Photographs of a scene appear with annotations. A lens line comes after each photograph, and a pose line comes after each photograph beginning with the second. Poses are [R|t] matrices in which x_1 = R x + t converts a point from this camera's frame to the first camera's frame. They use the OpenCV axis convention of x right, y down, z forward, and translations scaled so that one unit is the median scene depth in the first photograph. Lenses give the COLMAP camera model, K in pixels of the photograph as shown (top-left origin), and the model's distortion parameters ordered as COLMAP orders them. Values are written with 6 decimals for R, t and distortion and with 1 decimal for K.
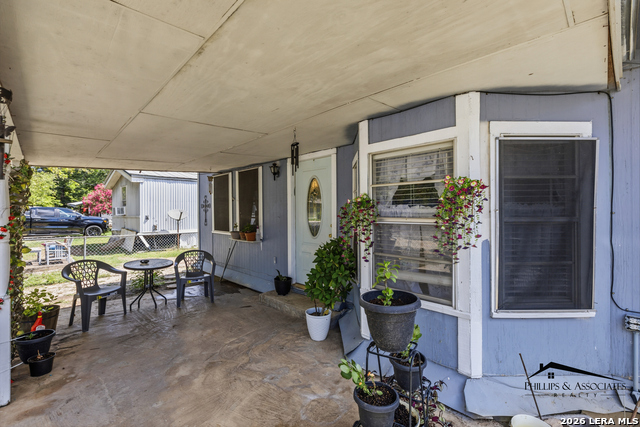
lens RADIAL K [[292.4, 0, 317.9], [0, 292.4, 213.3], [0, 0, 1]] dist [-0.001612, -0.000232]
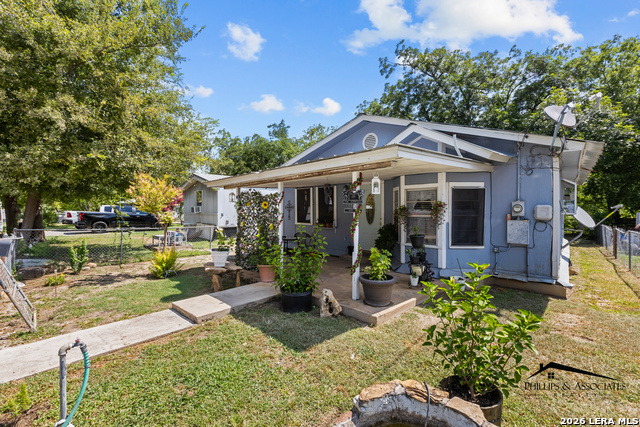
lens RADIAL K [[292.4, 0, 322.3], [0, 292.4, 212.9], [0, 0, 1]] dist [-0.001612, -0.000232]
pose [[0.999940, 0.008279, 0.007133, -0.646171], [-0.008296, 0.999963, 0.002357, 0.002464], [-0.007113, -0.002416, 0.999972, -1.765843]]
